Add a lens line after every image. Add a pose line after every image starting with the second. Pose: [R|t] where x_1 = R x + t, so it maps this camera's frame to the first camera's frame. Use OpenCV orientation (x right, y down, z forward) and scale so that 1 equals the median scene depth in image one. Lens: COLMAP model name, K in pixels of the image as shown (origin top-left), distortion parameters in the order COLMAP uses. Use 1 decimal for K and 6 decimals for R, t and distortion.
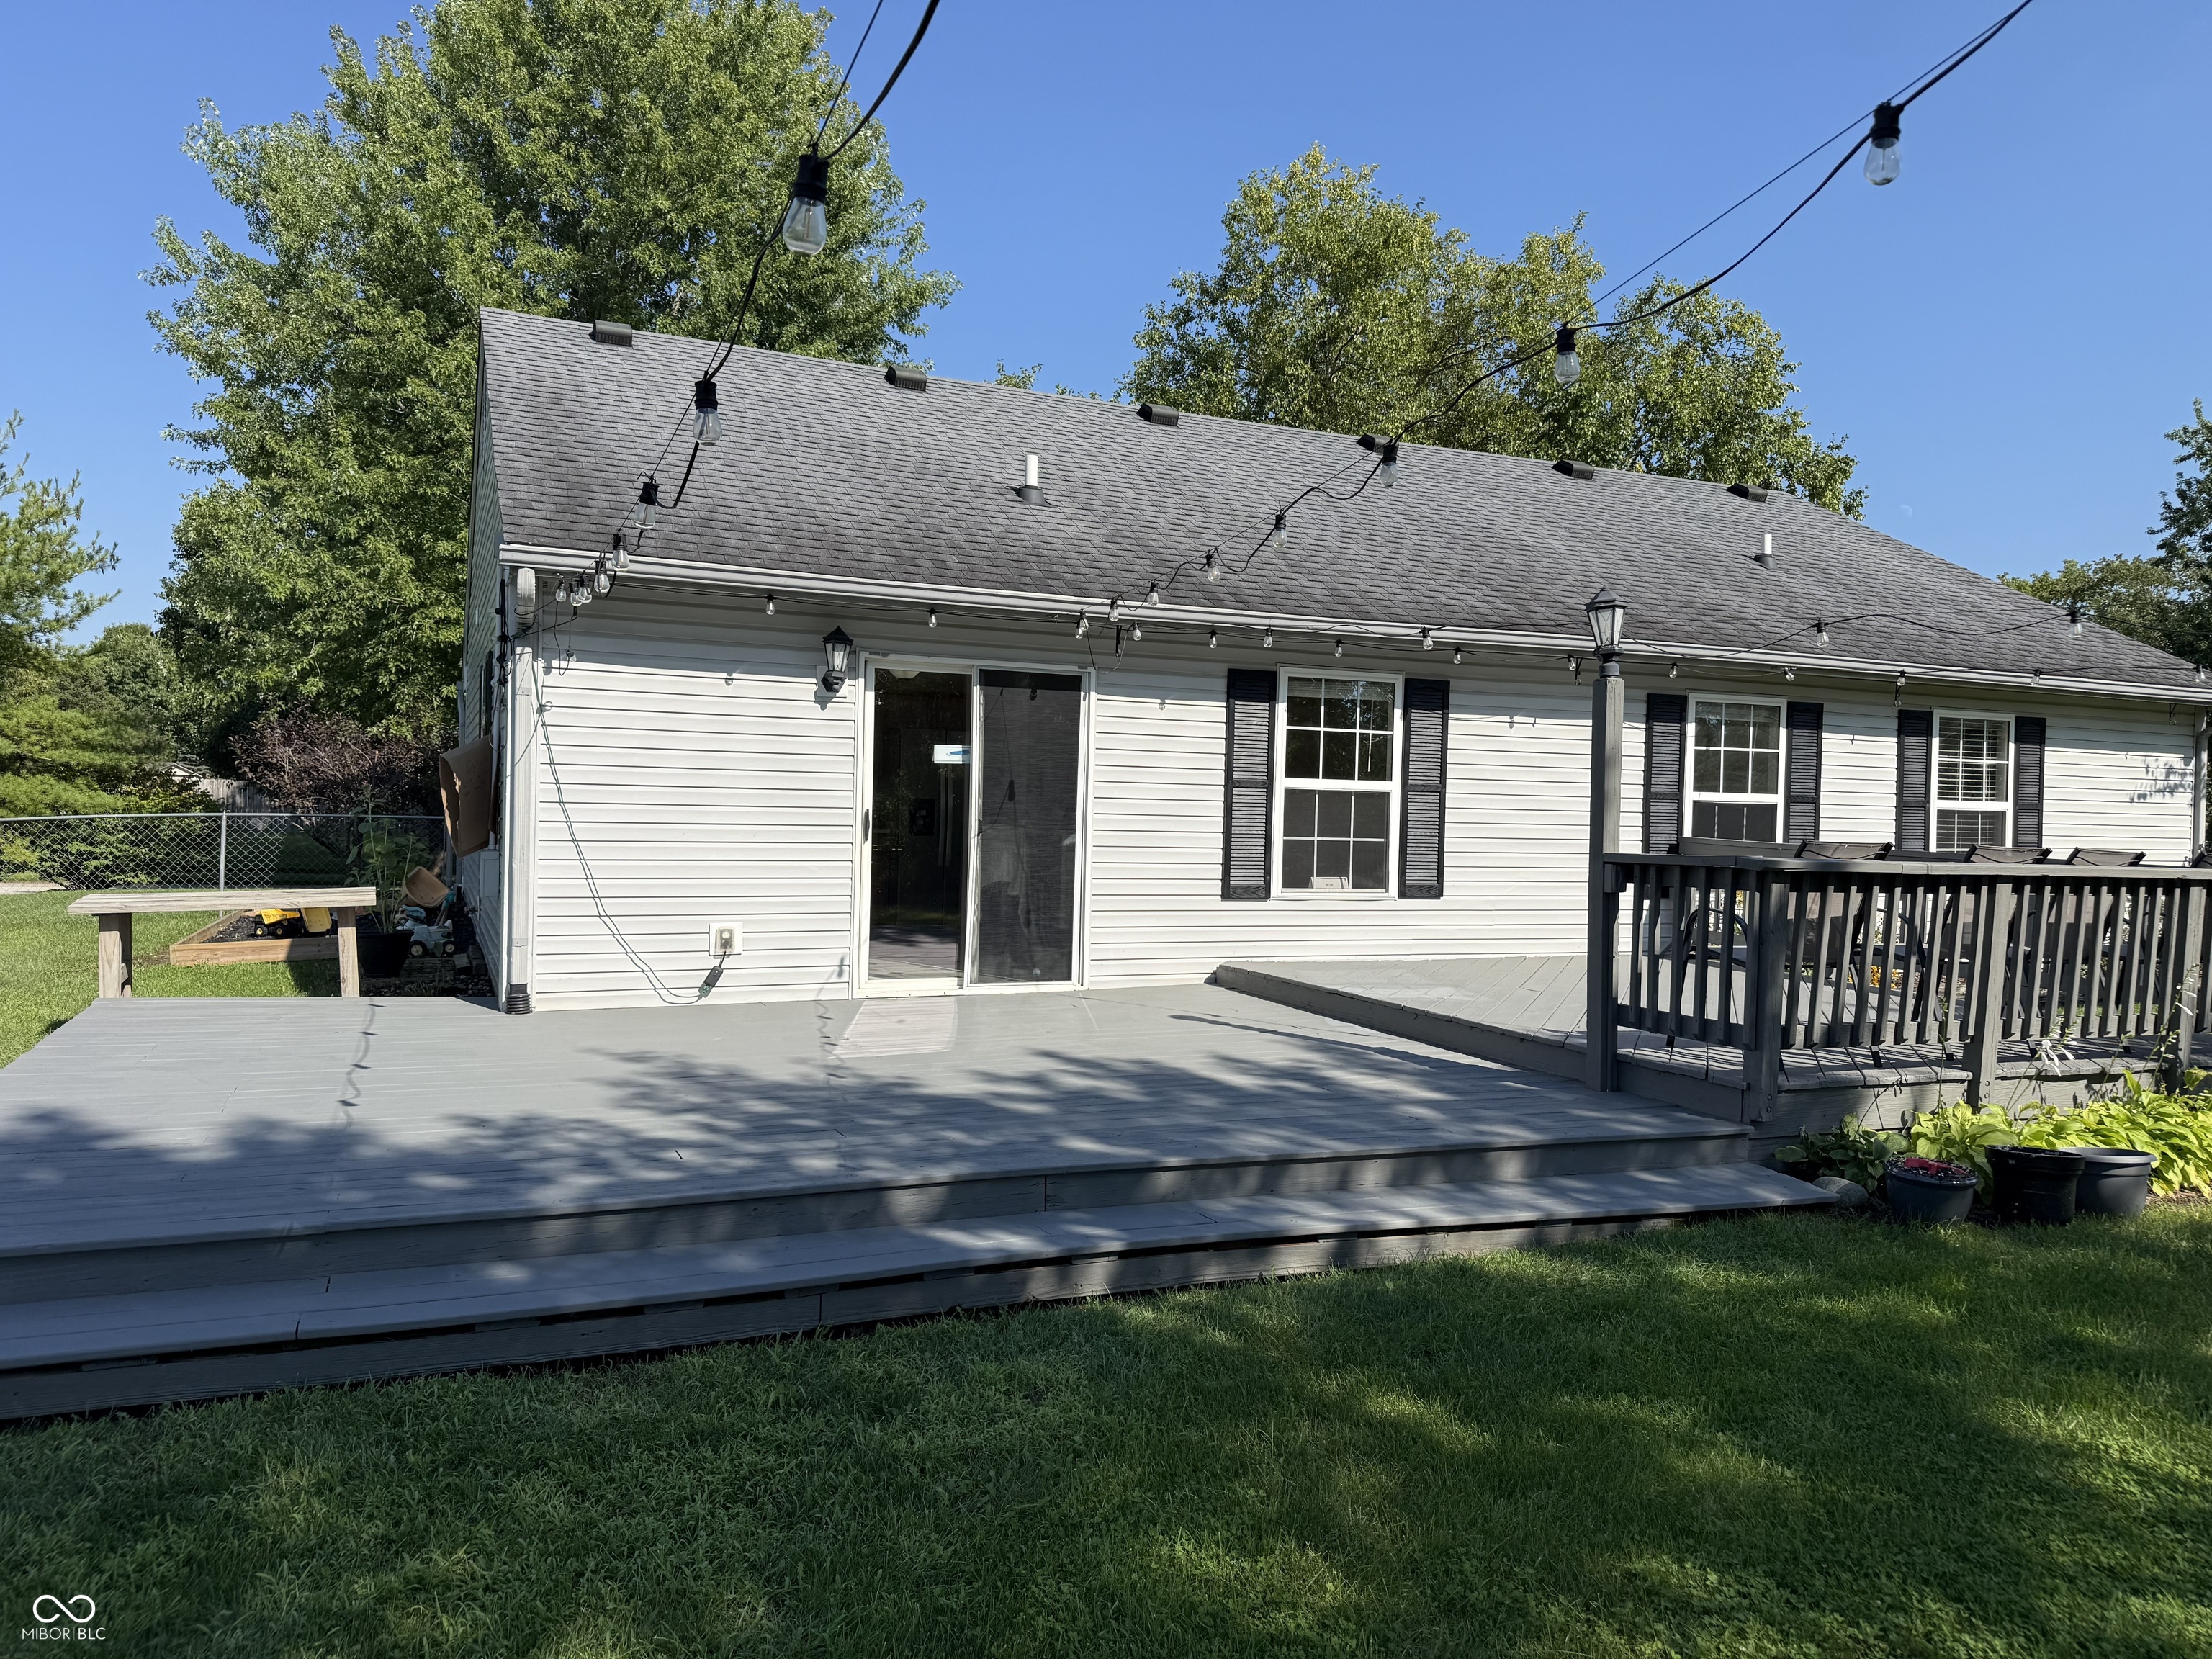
lens RADIAL K [[1522.0, 0, 1110.6], [0, 1522.0, 823.3], [0, 0, 1]] dist [0.121680, -0.210916]
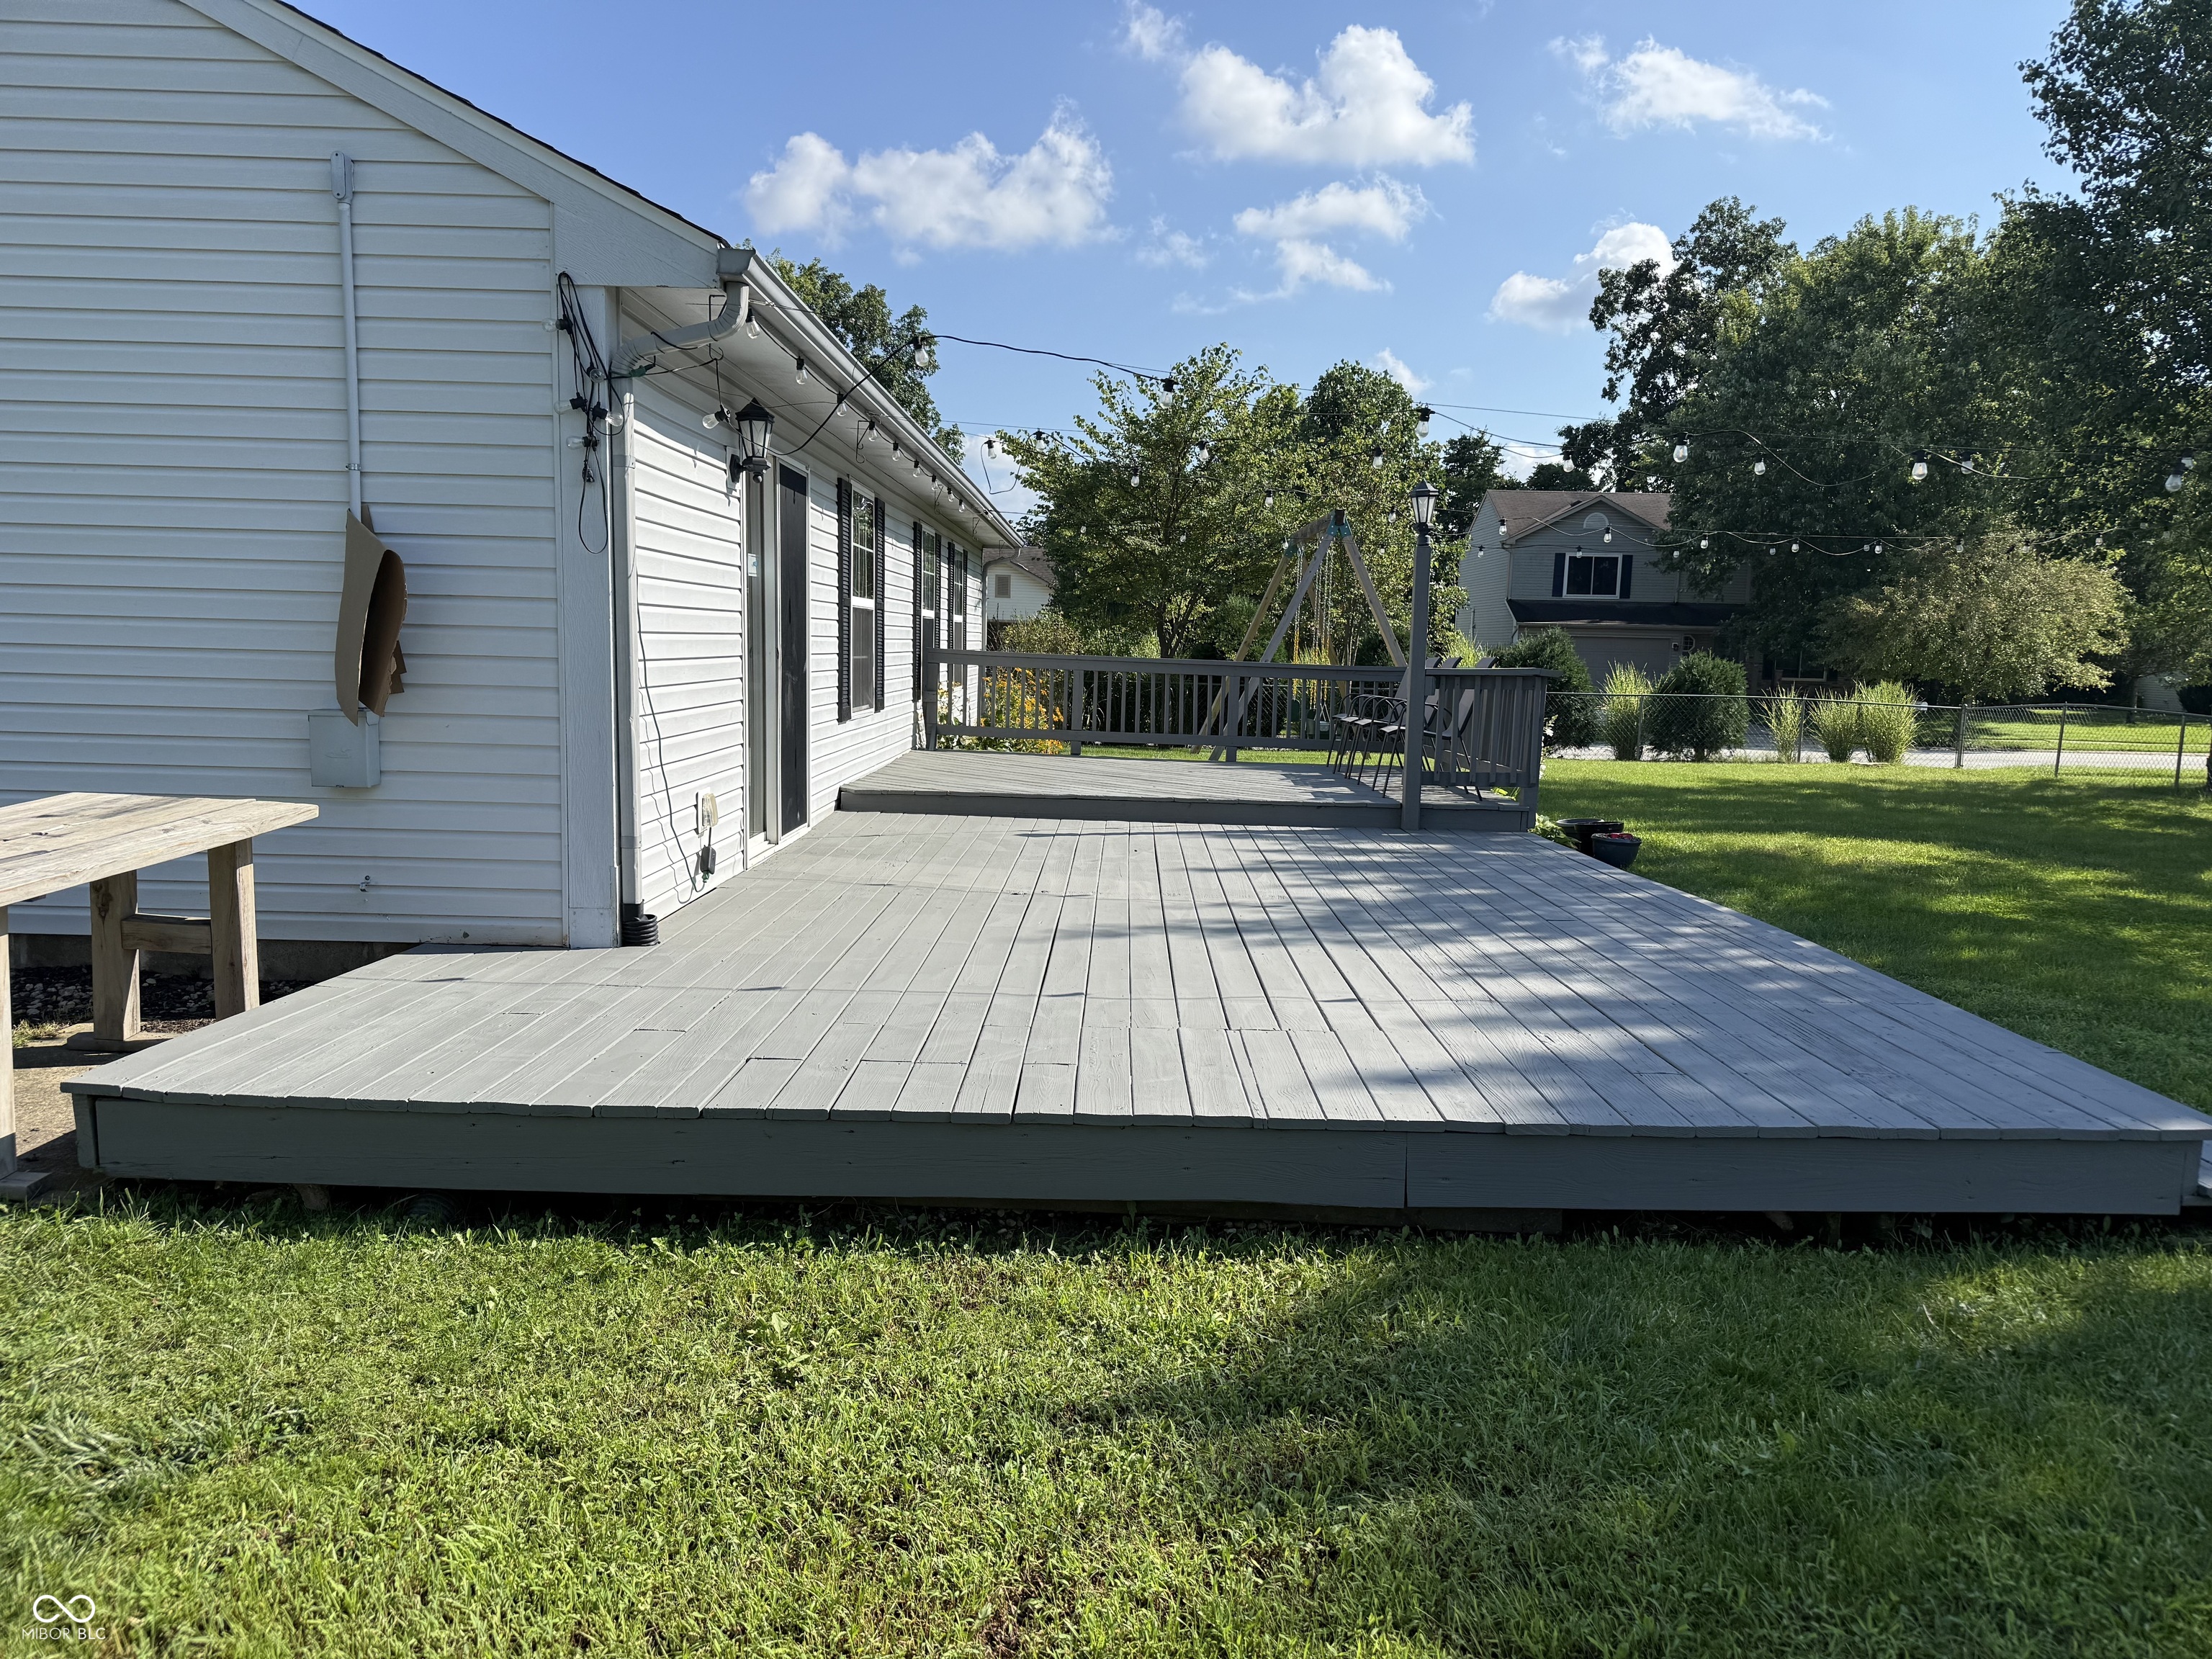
lens RADIAL K [[1564.1, 0, 1131.2], [0, 1564.1, 822.5], [0, 0, 1]] dist [0.064314, -0.130263]
pose [[0.389017, -0.118345, 0.913597, -0.774074], [-0.005789, 0.991381, 0.130886, -0.018832], [-0.921212, -0.056205, 0.384979, 0.452926]]
